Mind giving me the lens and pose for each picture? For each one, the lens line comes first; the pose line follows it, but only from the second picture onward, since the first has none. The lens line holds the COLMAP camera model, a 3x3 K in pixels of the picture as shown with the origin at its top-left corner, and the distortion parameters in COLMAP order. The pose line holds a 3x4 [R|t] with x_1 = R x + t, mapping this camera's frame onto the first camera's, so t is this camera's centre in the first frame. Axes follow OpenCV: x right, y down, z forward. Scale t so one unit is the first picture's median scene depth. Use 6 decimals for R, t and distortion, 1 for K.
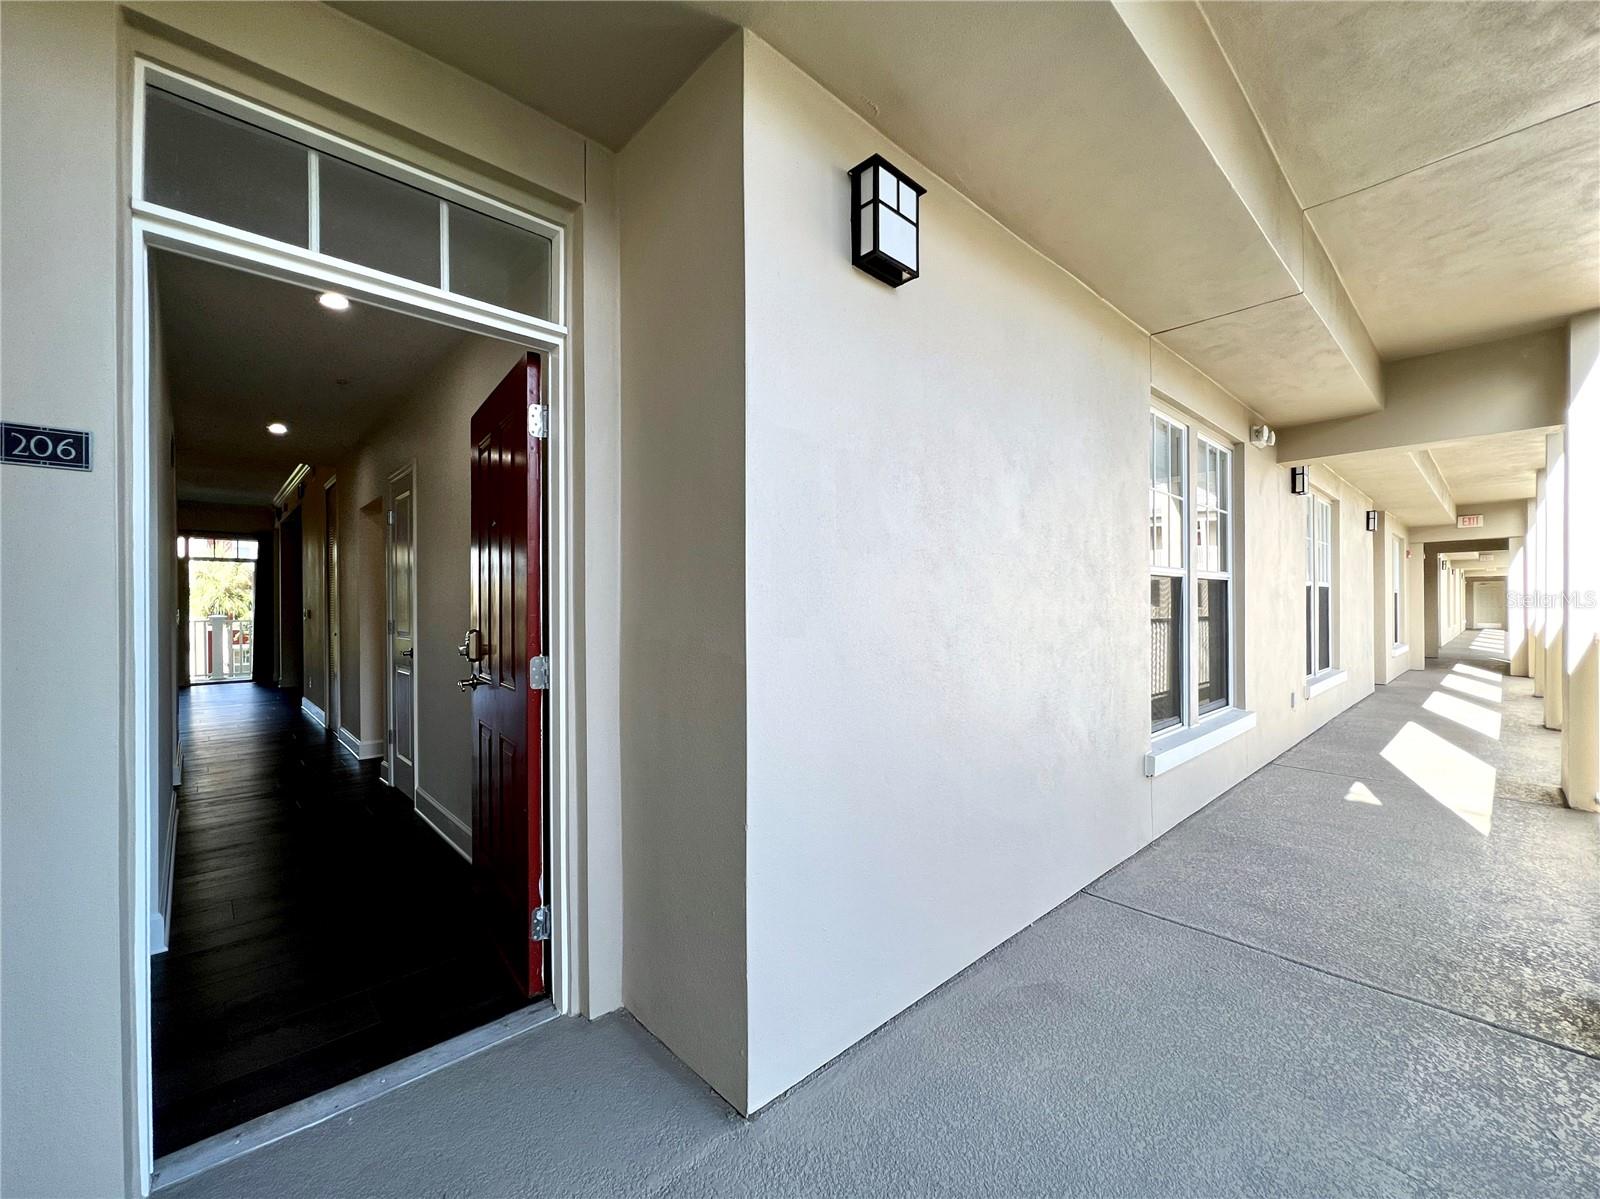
lens RADIAL K [[649.2, 0, 797.8], [0, 649.2, 604.4], [0, 0, 1]] dist [0.000187, -0.000128]
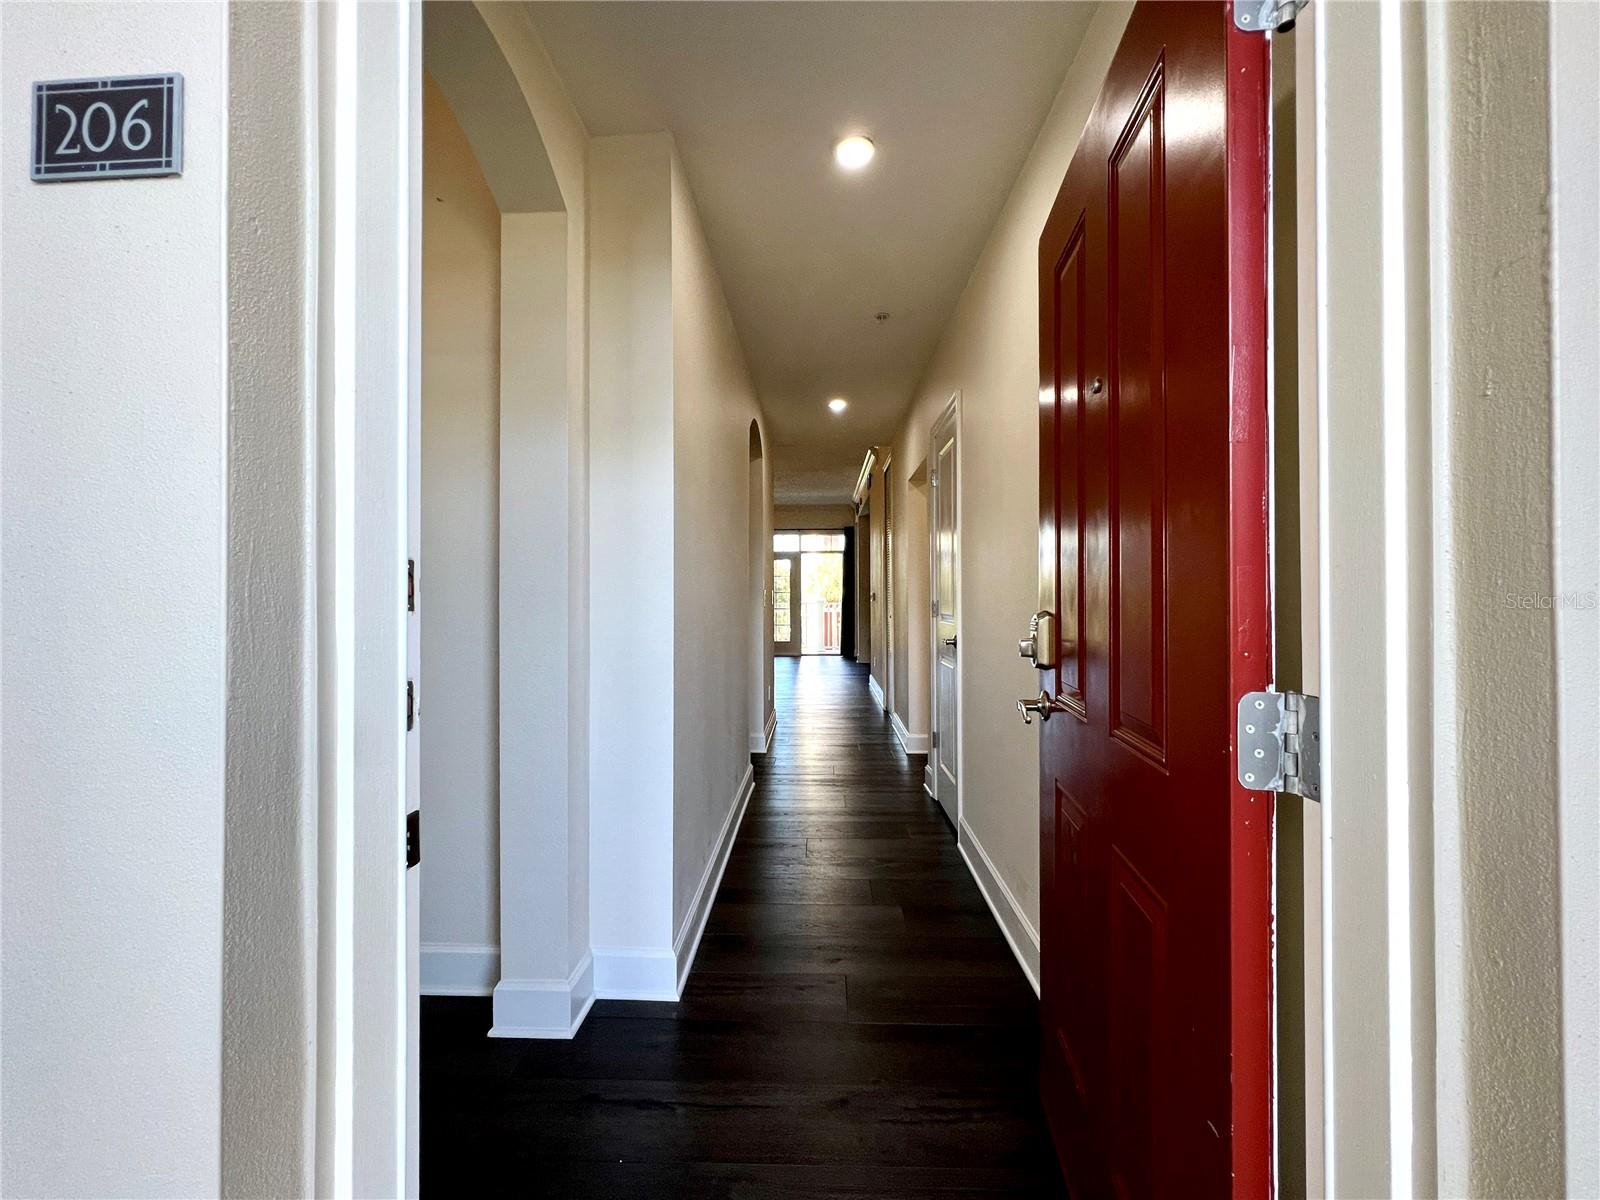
lens RADIAL K [[650.2, 0, 795.0], [0, 650.2, 599.0], [0, 0, 1]] dist [-0.001227, -0.000099]
pose [[0.703149, 0.004636, -0.711027, -0.159928], [0.003262, 0.999947, 0.009746, 0.013880], [0.711035, -0.009172, 0.703097, 0.287573]]
